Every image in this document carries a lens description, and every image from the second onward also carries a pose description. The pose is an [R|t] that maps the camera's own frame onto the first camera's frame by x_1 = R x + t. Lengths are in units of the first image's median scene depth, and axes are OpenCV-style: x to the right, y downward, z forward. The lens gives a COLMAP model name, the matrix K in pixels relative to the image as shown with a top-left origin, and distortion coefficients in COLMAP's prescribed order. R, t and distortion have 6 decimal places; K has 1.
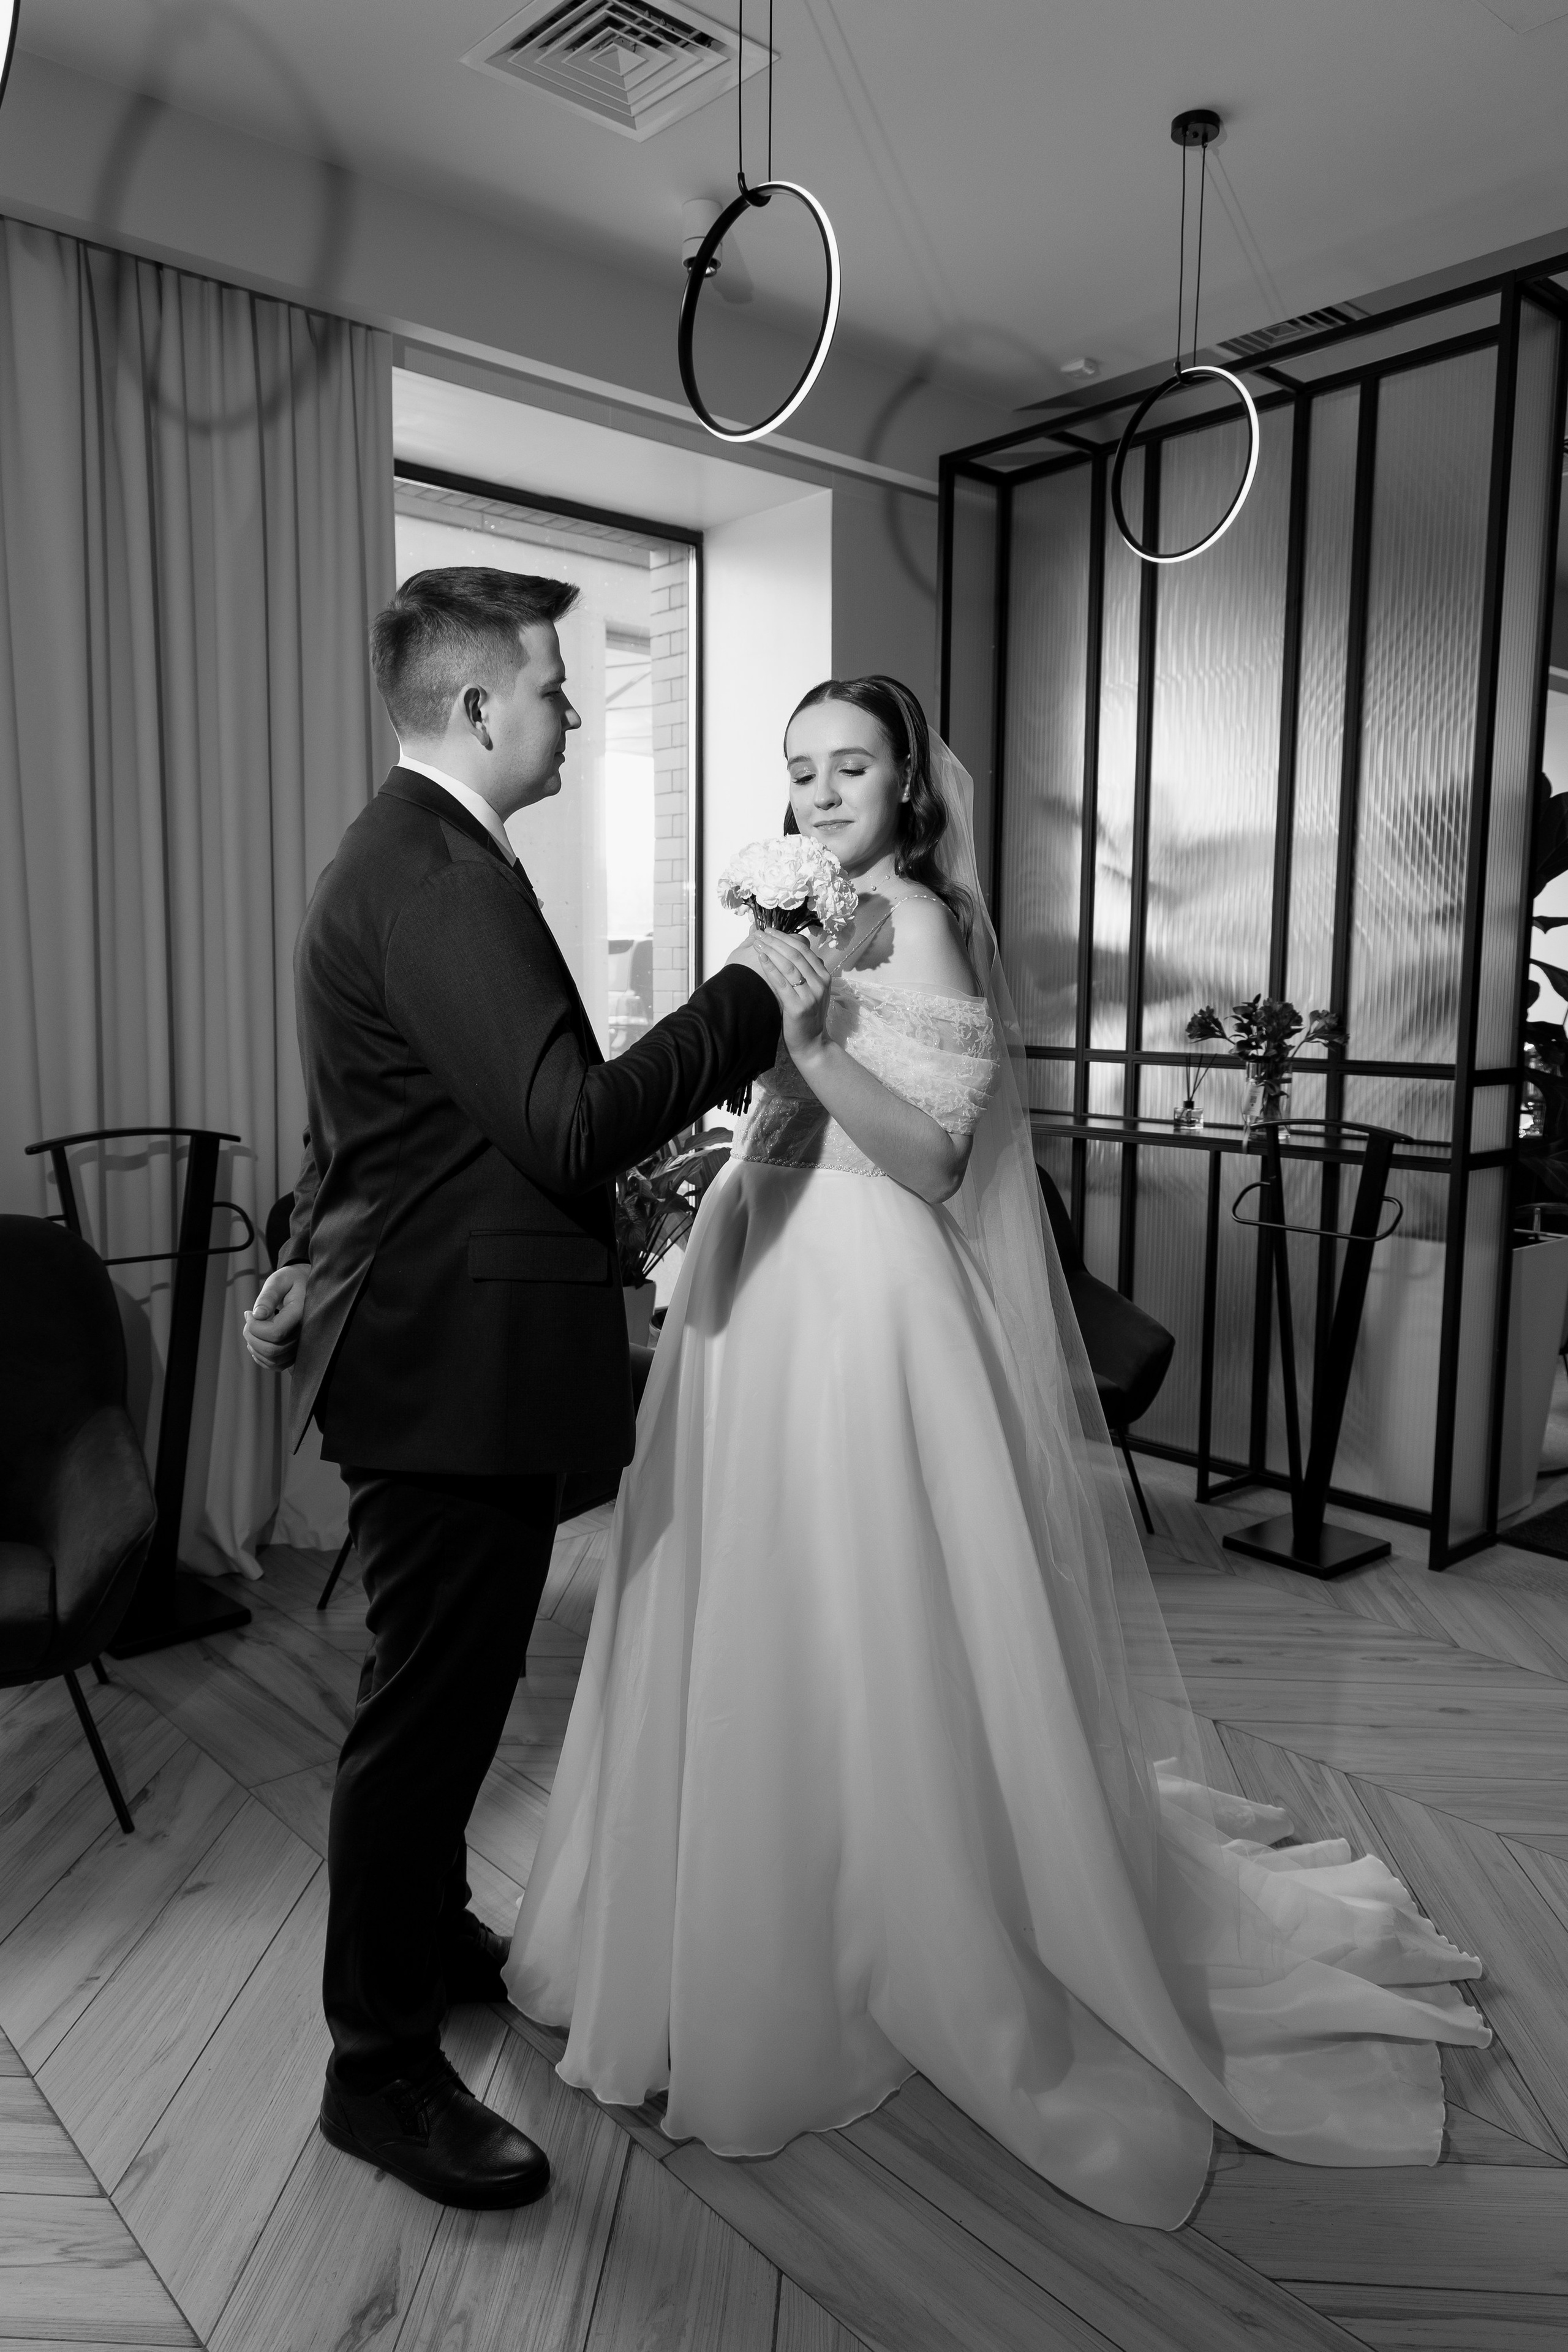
lens RADIAL K [[1575.6, 0, 784.0], [0, 1575.6, 1176.0], [0, 0, 1]] dist [-0.028911, -0.000407]
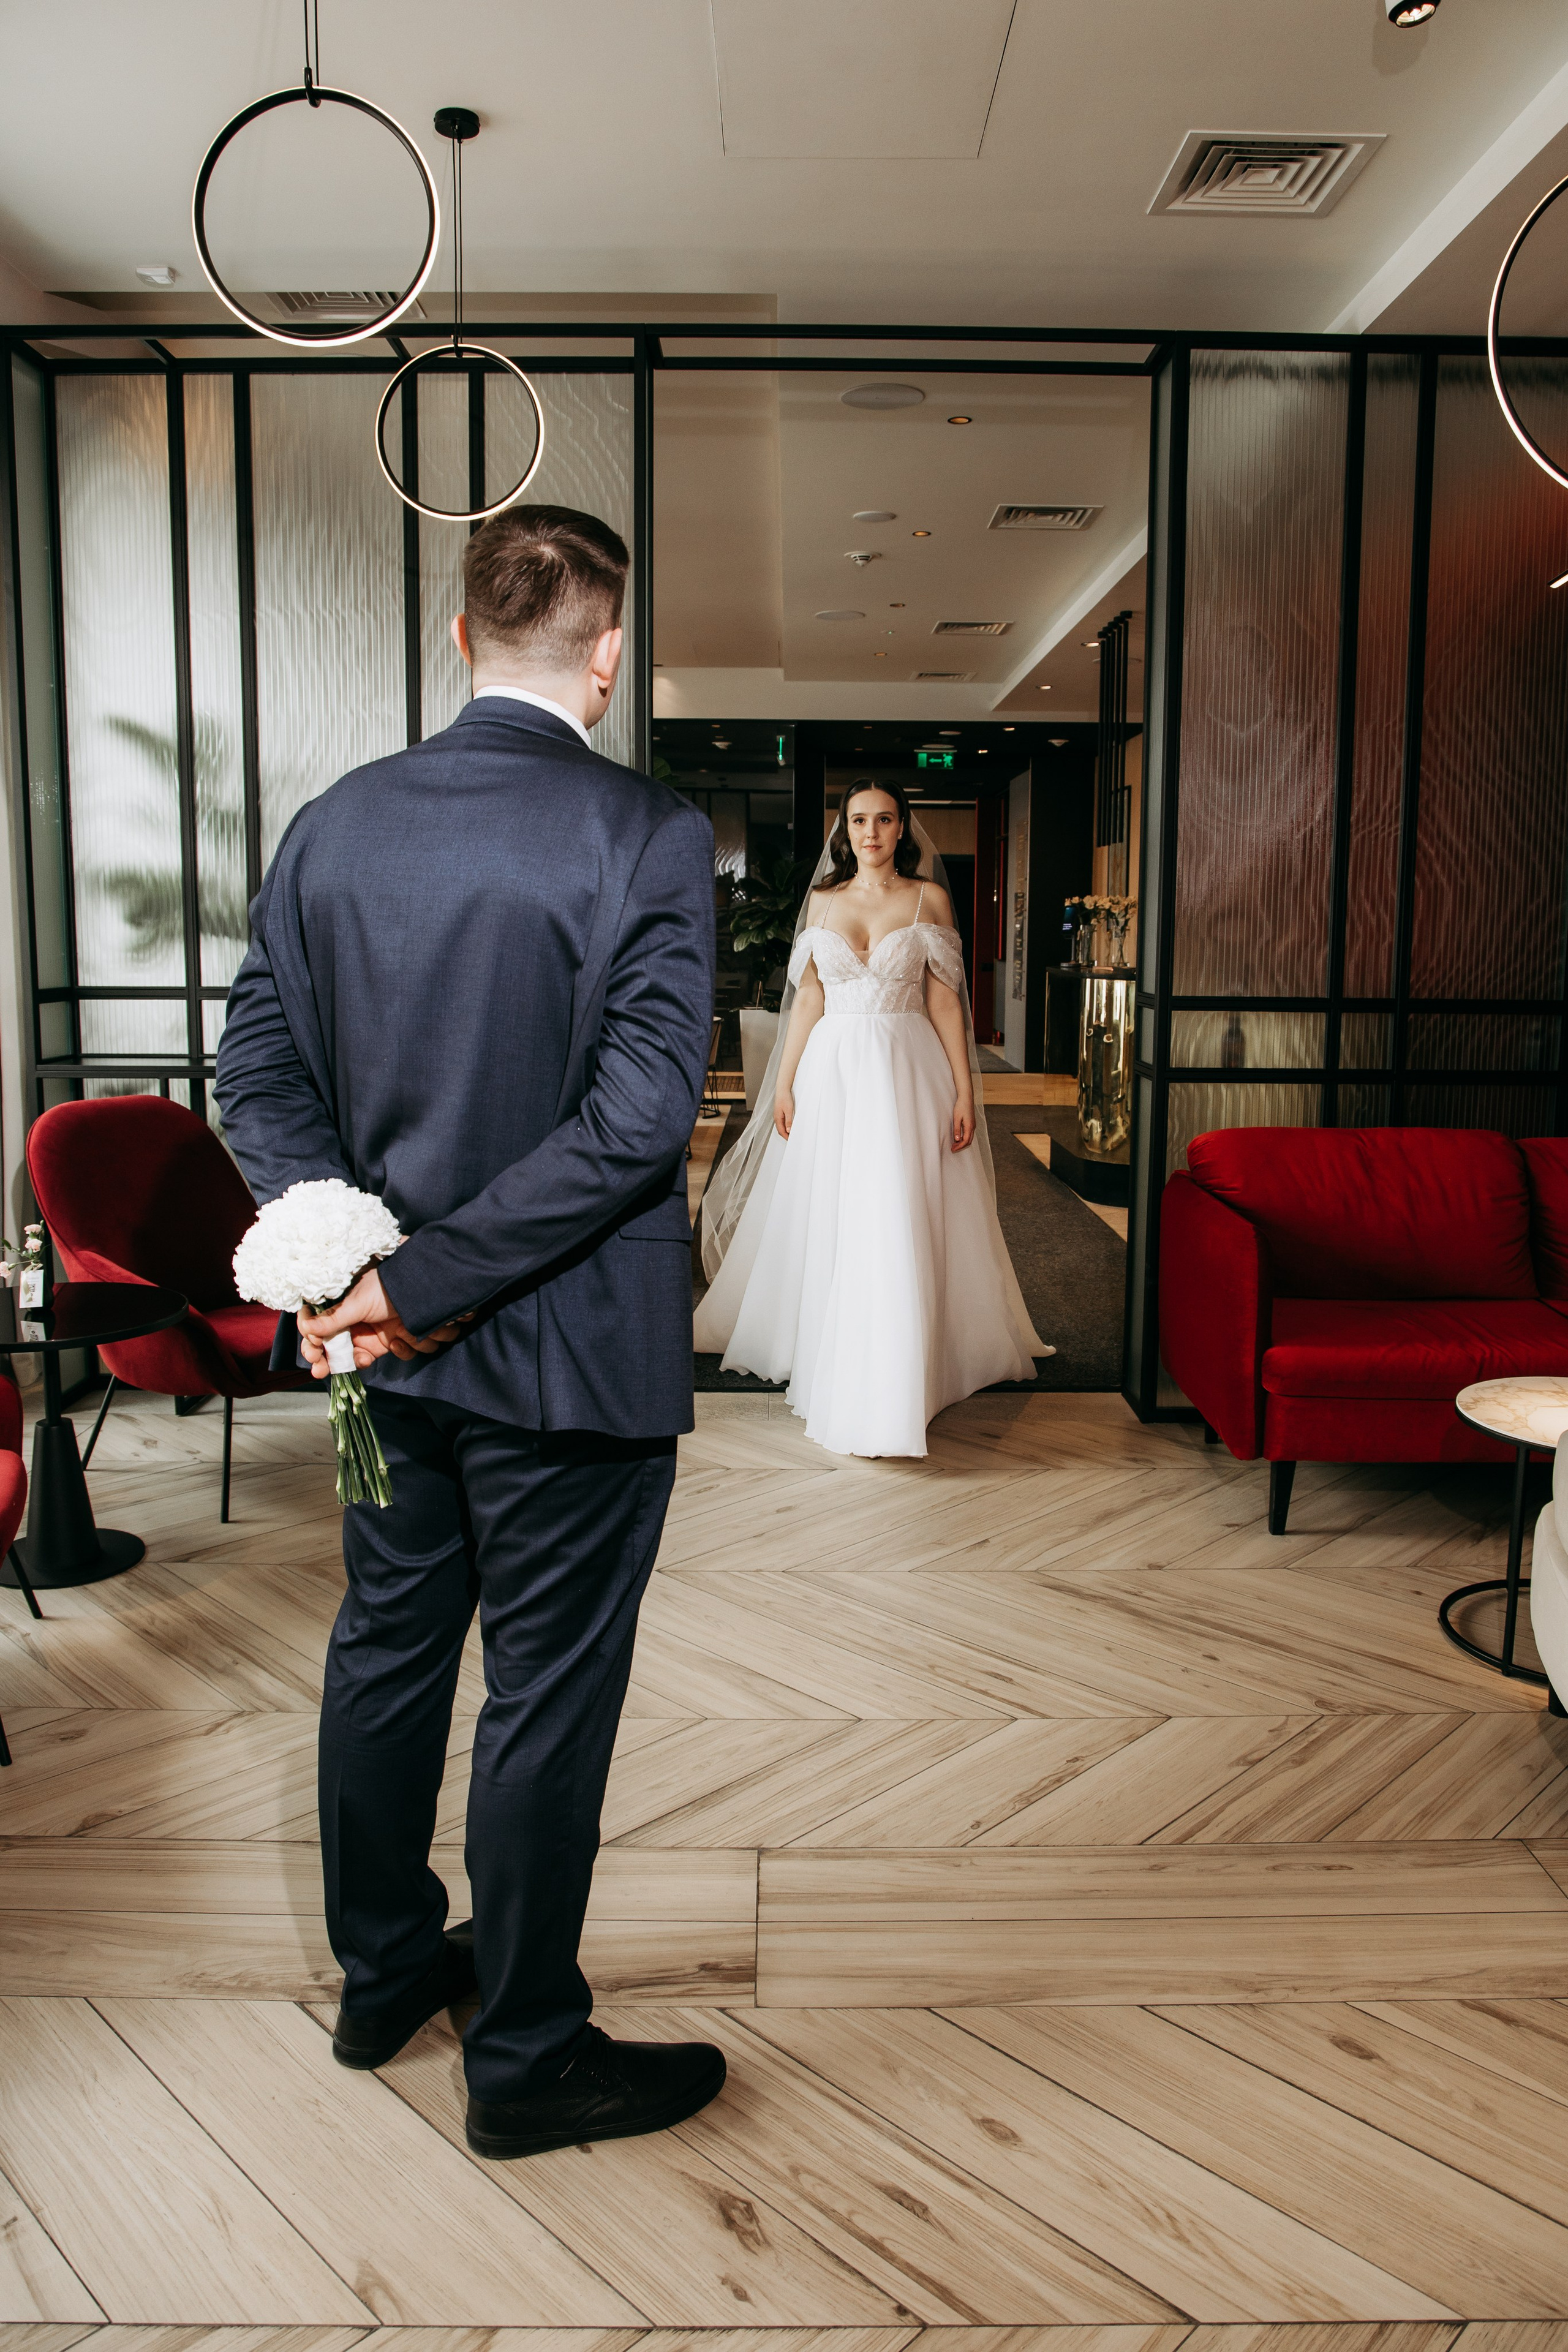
lens RADIAL K [[1630.3, 0, 784.0], [0, 1630.3, 1176.0], [0, 0, 1]] dist [-0.106797, 0.000025]
pose [[0.660698, -0.114150, 0.741922, -0.768687], [0.082766, 0.993422, 0.079140, -0.033073], [-0.746075, 0.009119, 0.665800, 0.223056]]
